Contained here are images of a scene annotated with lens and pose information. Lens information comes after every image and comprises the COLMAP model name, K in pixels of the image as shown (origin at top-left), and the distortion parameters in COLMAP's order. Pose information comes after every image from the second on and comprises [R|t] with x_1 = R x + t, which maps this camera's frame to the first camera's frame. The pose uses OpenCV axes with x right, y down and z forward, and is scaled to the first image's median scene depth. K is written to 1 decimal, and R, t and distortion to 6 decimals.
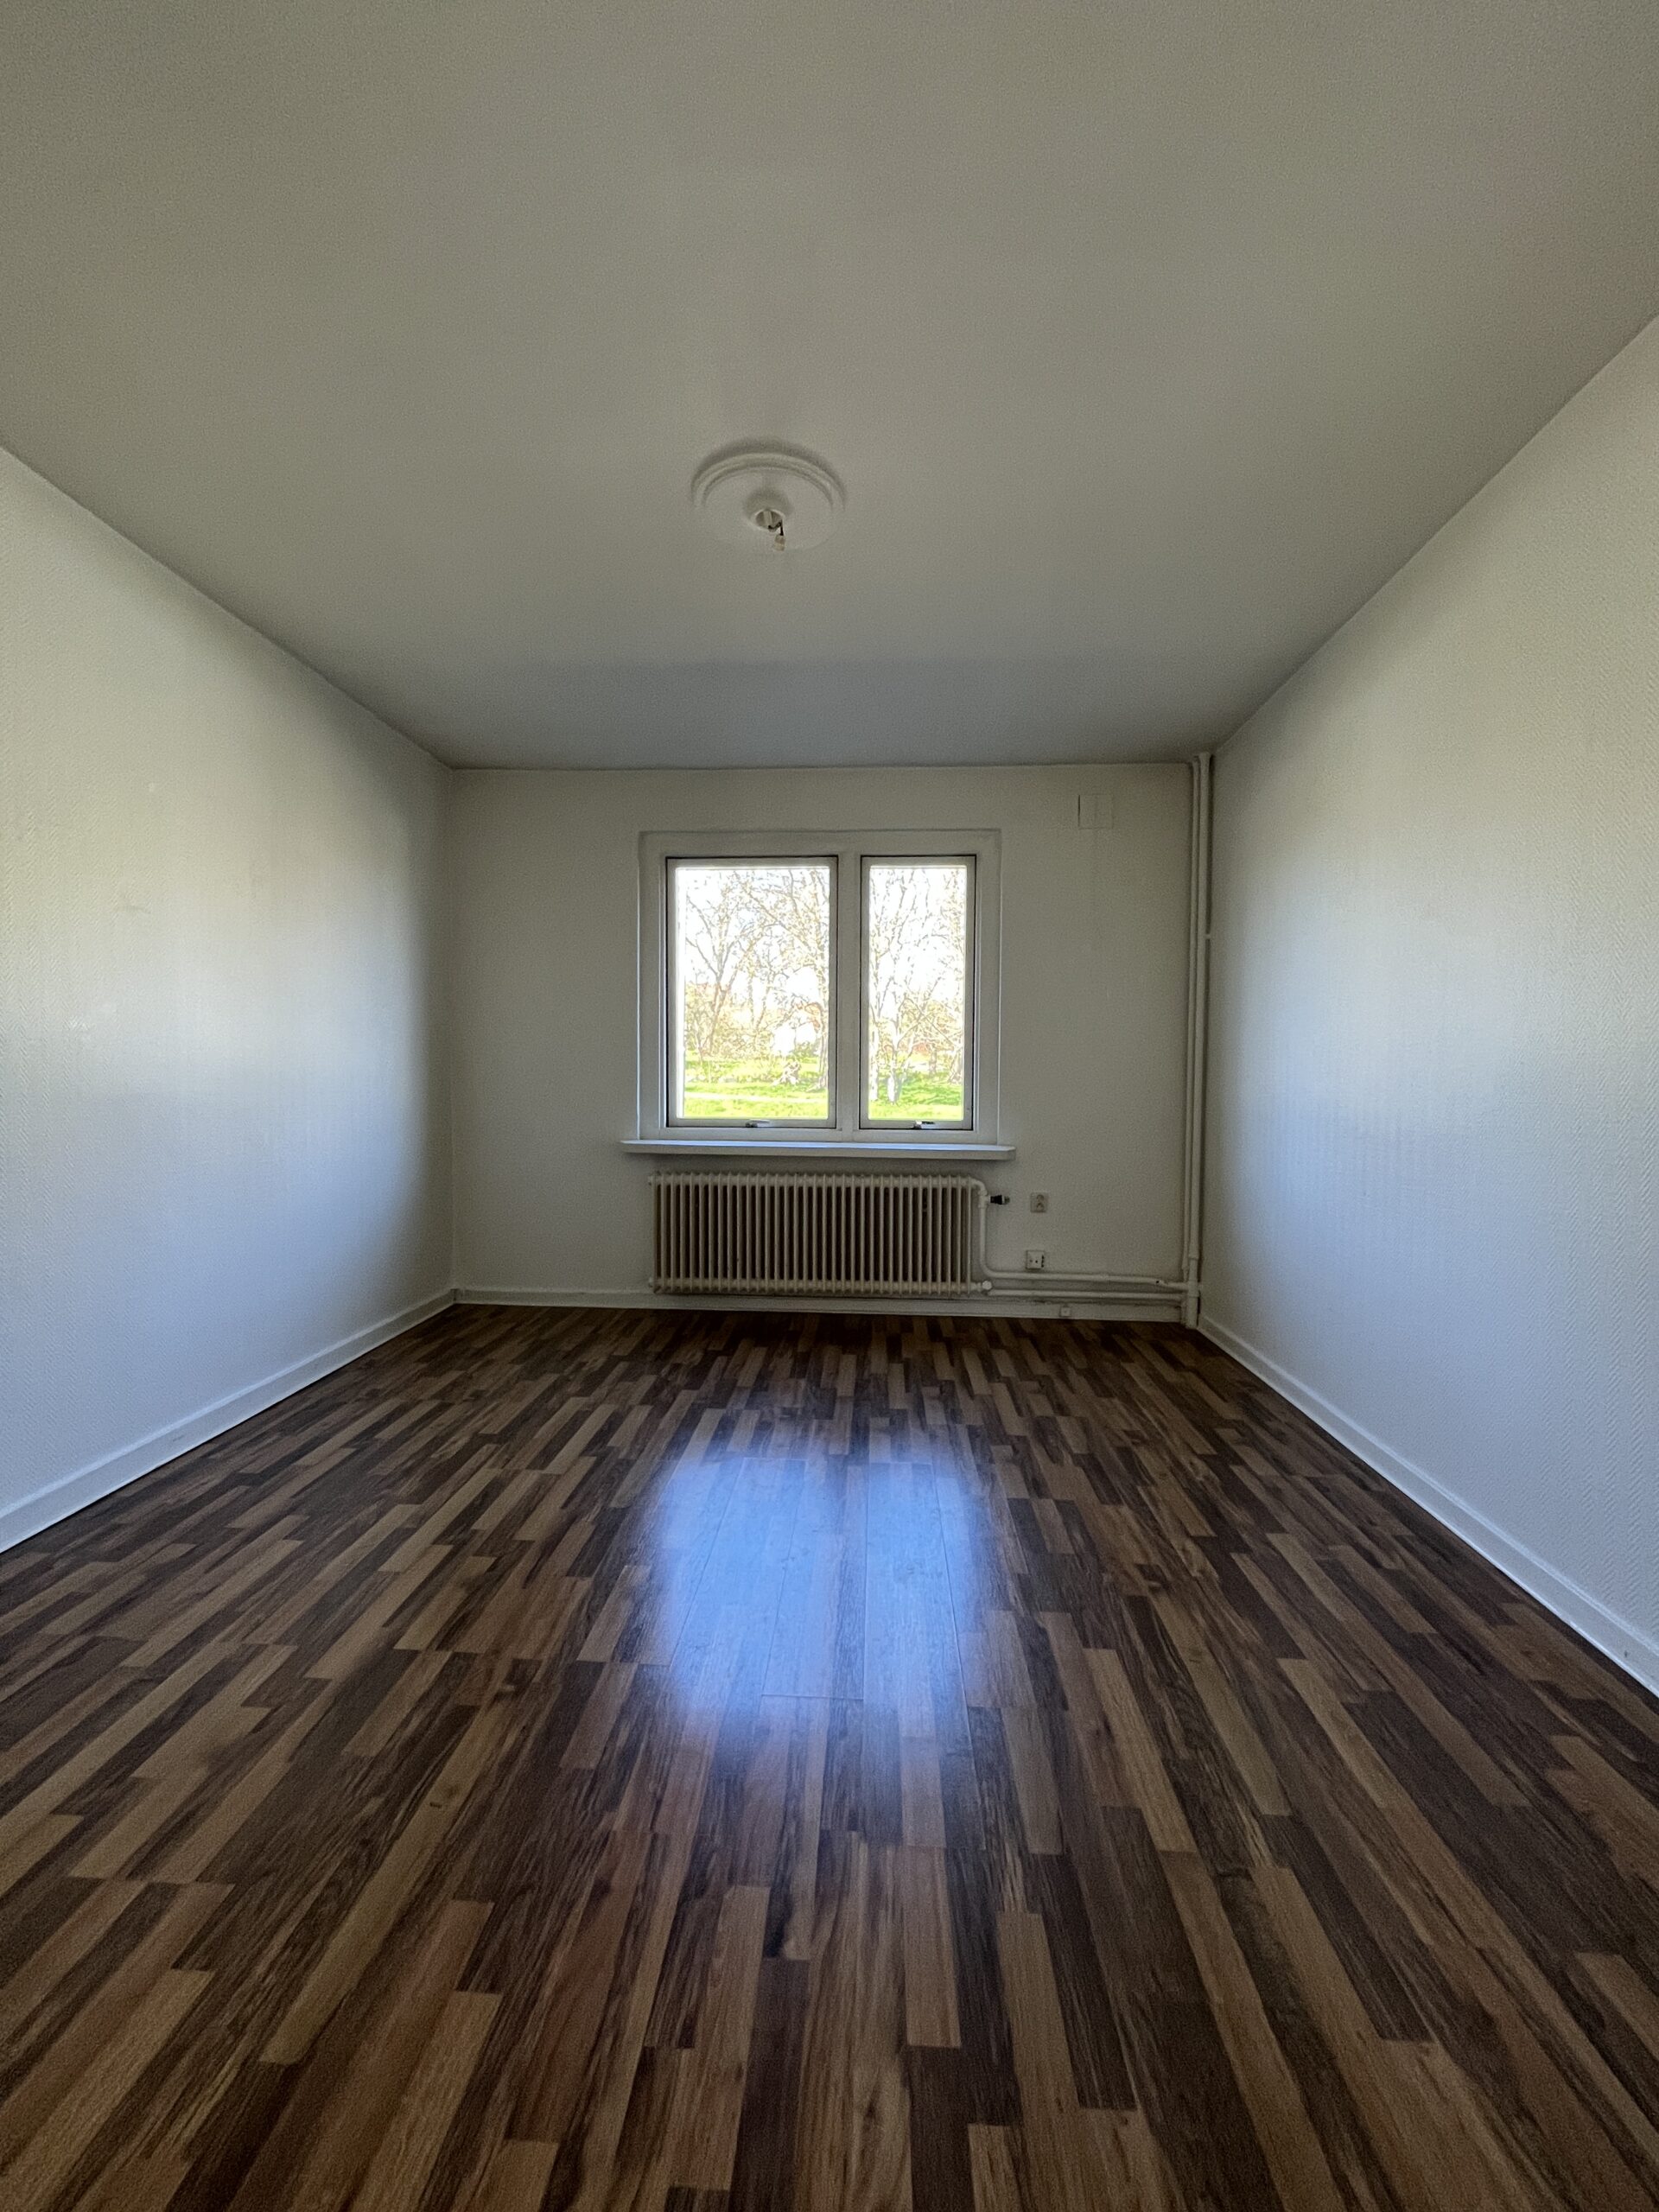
lens RADIAL K [[836.3, 0, 829.5], [0, 836.3, 1106.0], [0, 0, 1]] dist [-0.000318, -0.000060]
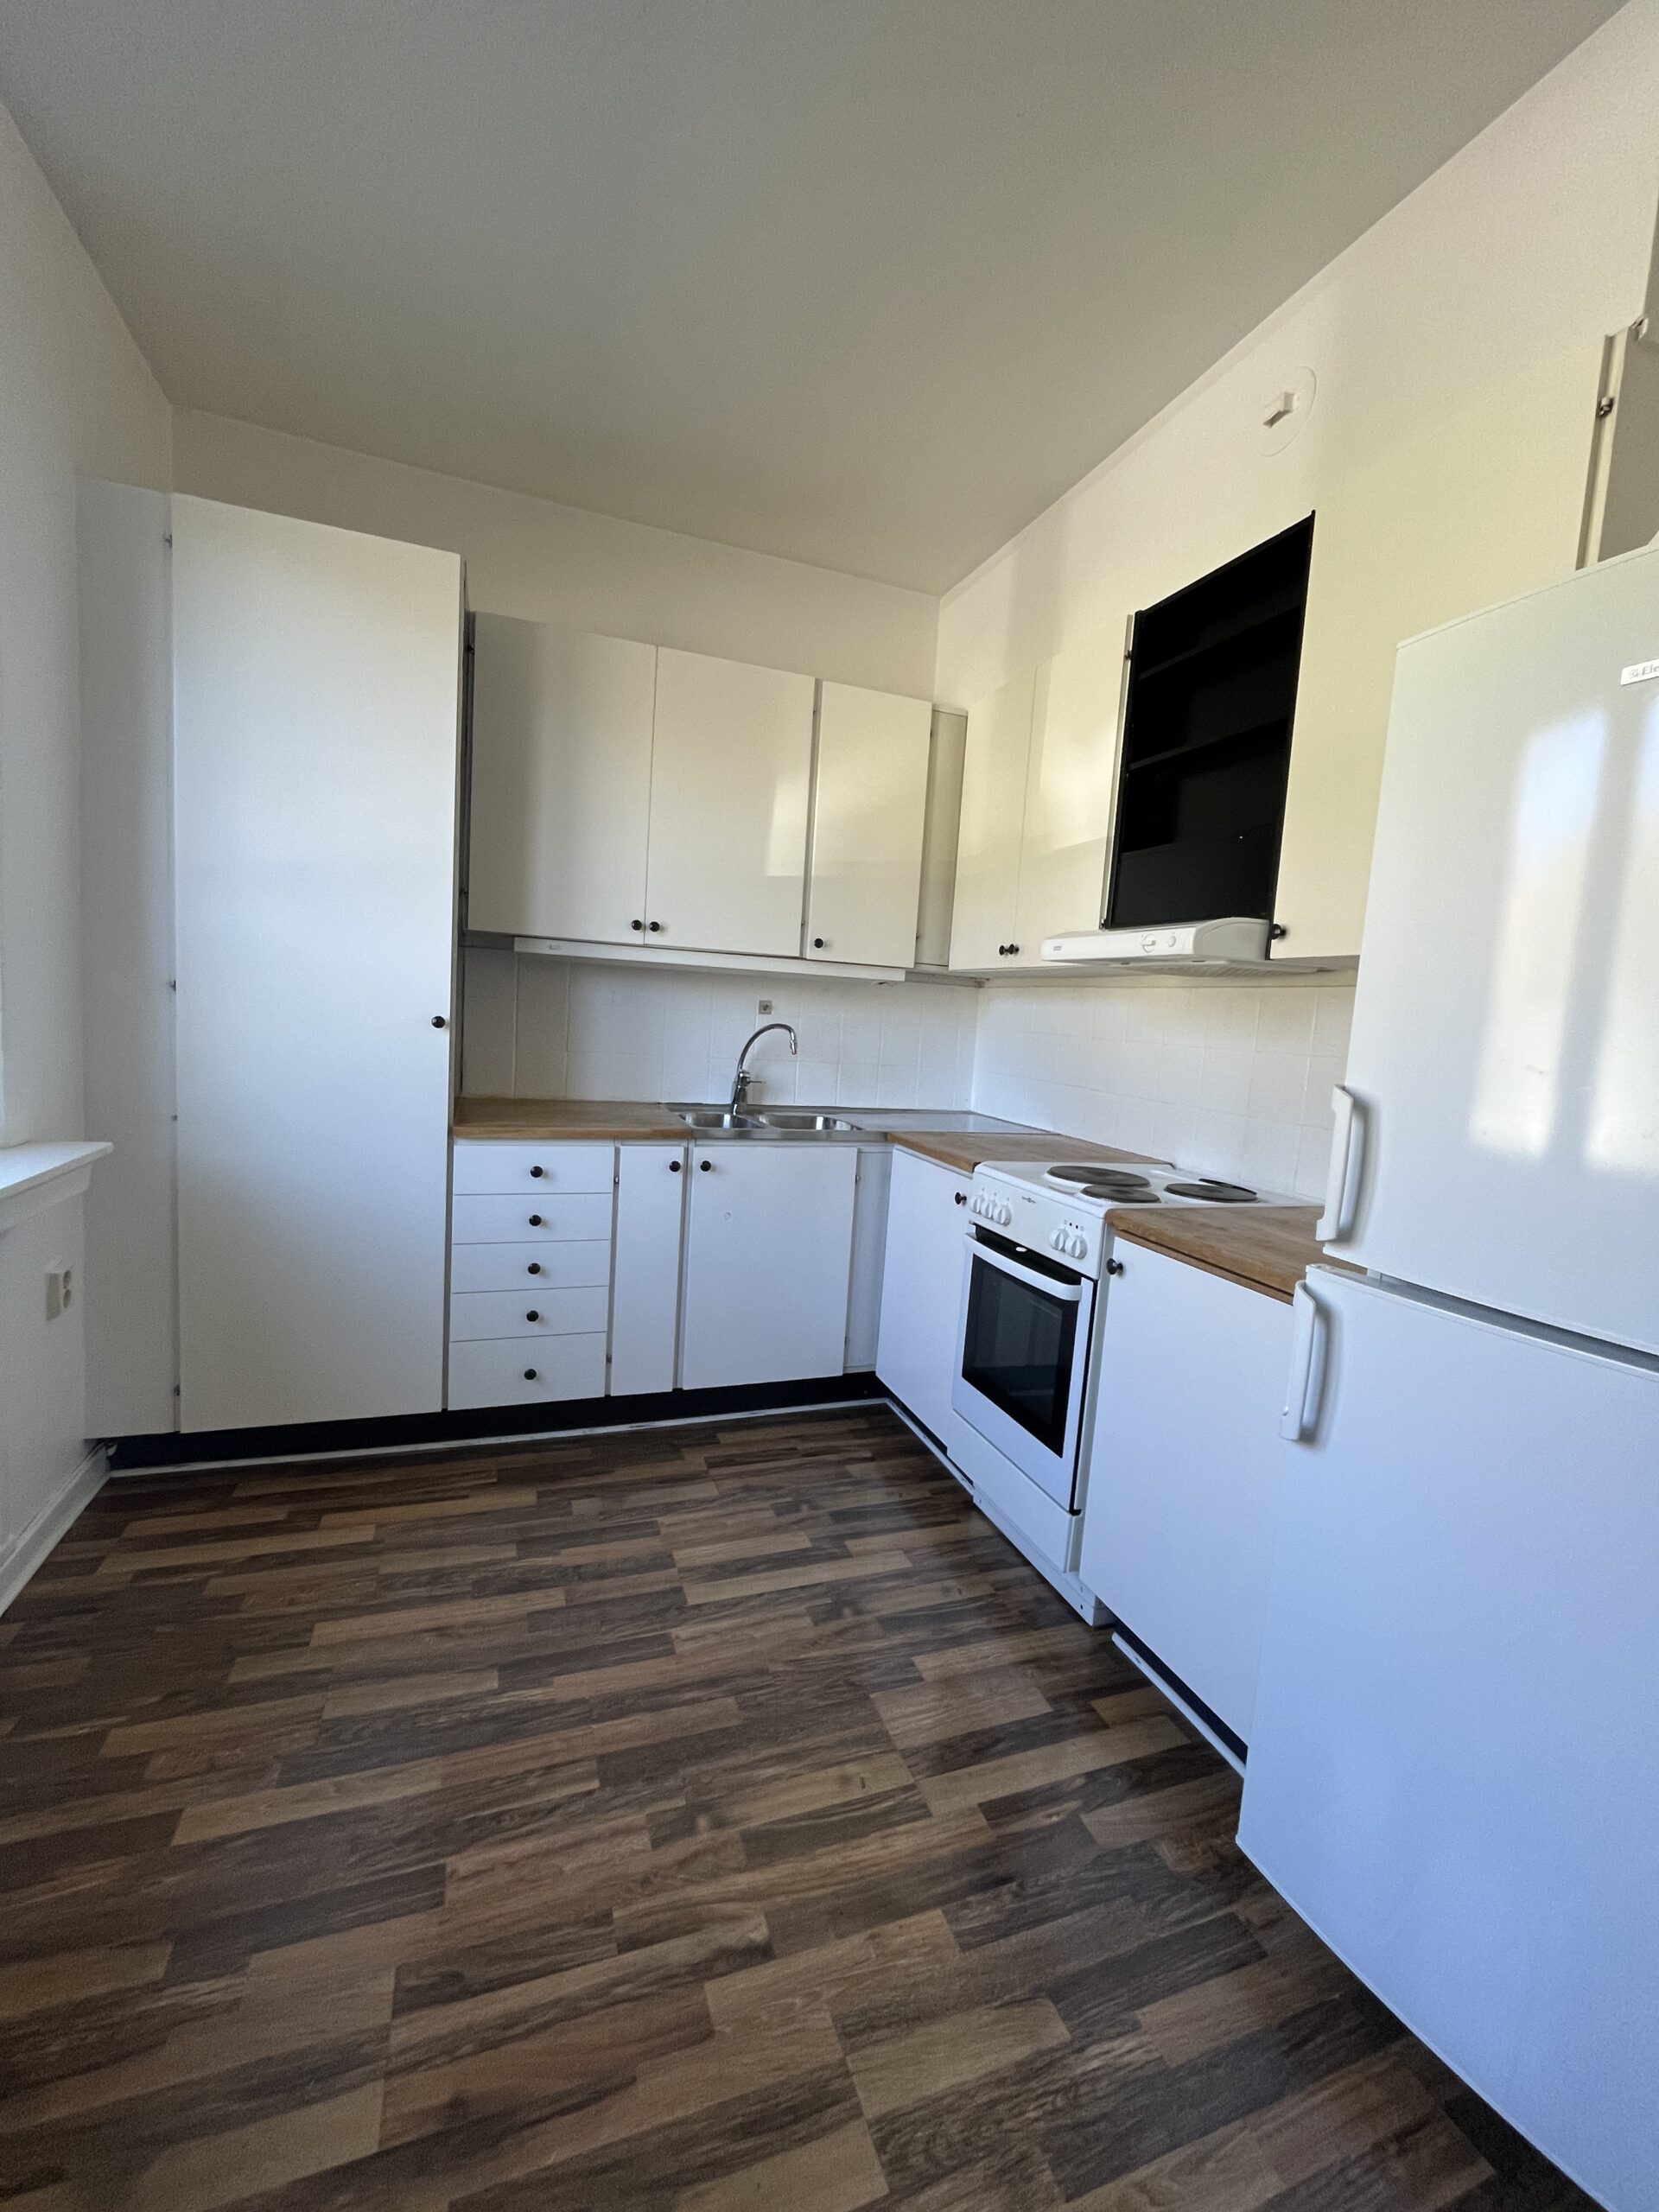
lens RADIAL K [[900.1, 0, 829.5], [0, 900.1, 1106.0], [0, 0, 1]] dist [0.000150, -0.000005]
pose [[-0.397633, -0.118720, 0.909832, -1.132990], [-0.032235, 0.992789, 0.115457, -0.071148], [-0.916978, 0.016581, -0.398593, 1.231906]]
